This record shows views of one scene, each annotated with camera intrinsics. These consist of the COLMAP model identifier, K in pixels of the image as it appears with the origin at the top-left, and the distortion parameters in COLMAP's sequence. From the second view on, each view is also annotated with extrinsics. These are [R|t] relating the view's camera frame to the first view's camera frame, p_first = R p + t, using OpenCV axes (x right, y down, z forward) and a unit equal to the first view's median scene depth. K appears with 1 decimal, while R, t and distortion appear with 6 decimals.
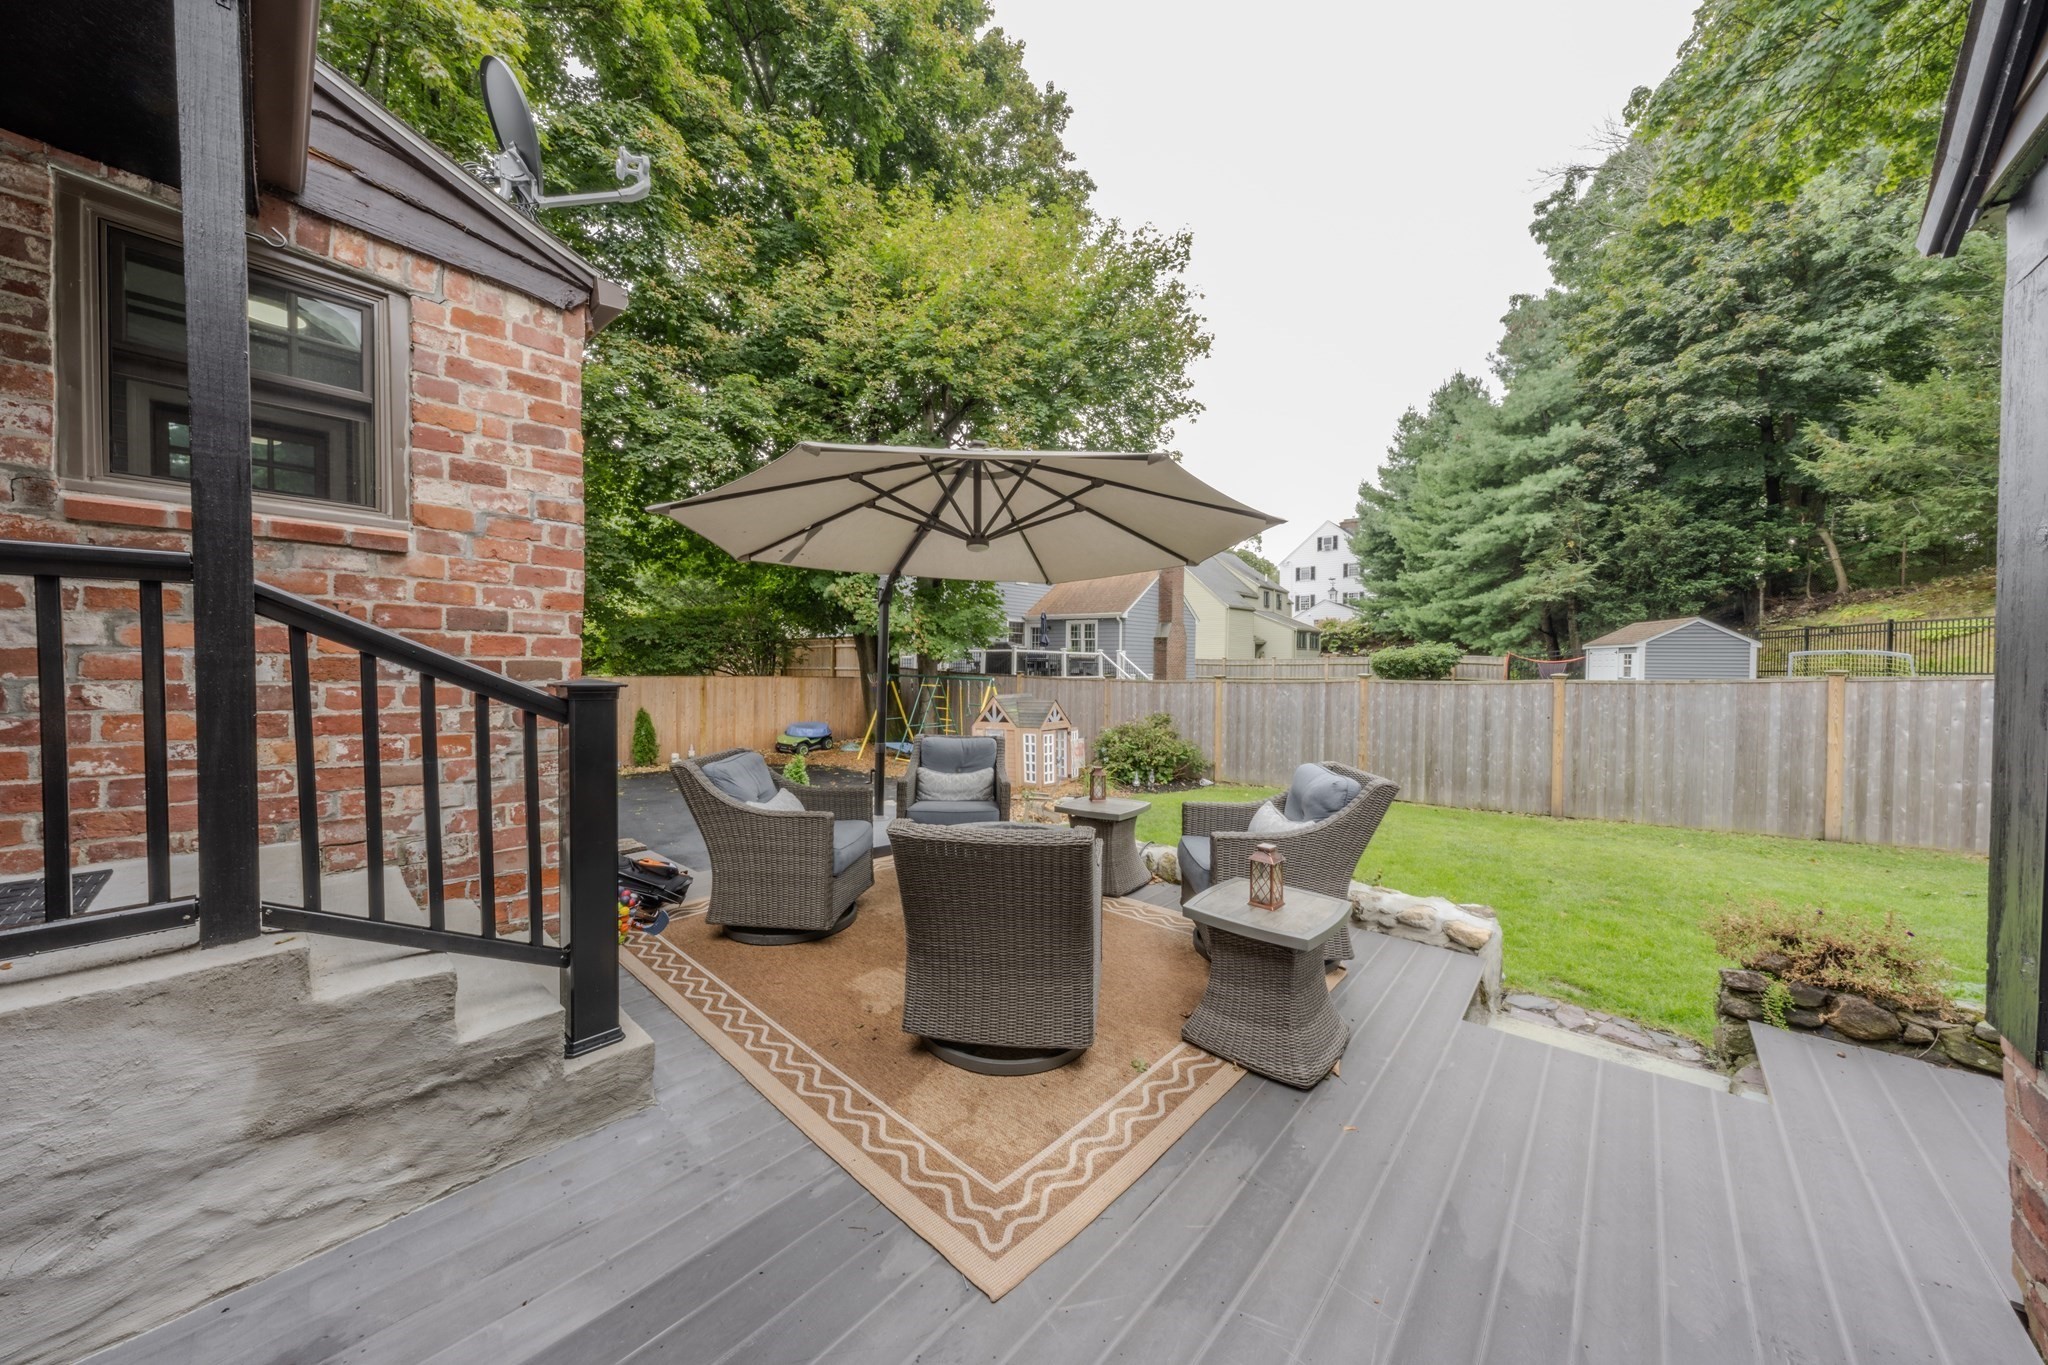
lens RADIAL K [[679.4, 0, 1024.0], [0, 679.4, 682.5], [0, 0, 1]] dist [0.000491, 0.000035]
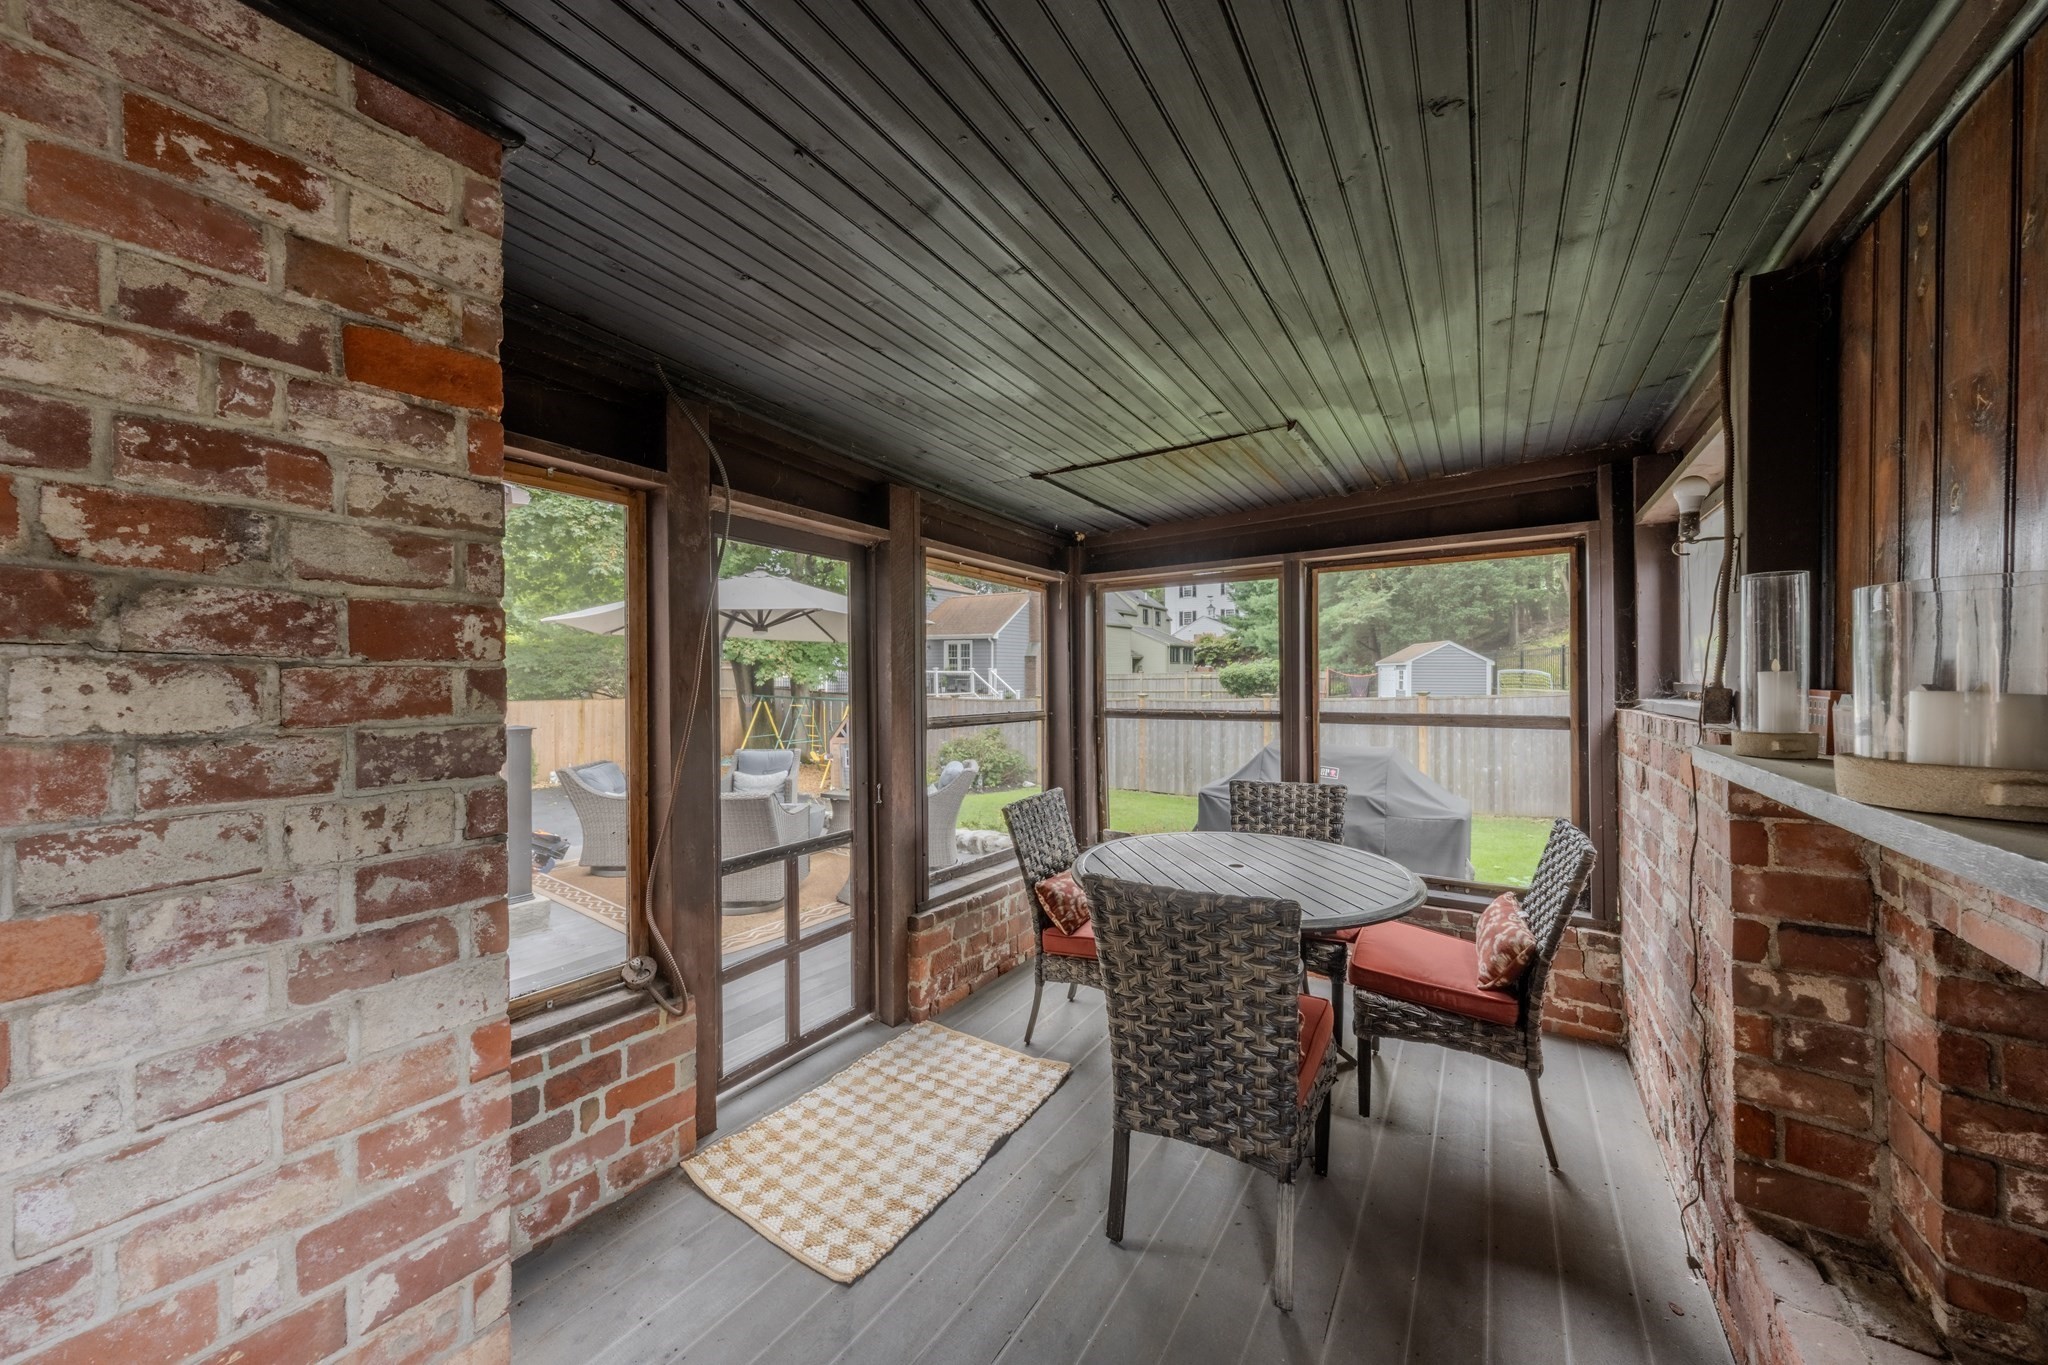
lens RADIAL K [[691.4, 0, 1024.0], [0, 691.4, 682.5], [0, 0, 1]] dist [-0.000656, 0.000163]
pose [[0.991994, -0.009183, 0.125954, 0.056451], [0.011215, 0.999818, -0.015433, -0.007647], [-0.125789, 0.016722, 0.991916, -0.115367]]
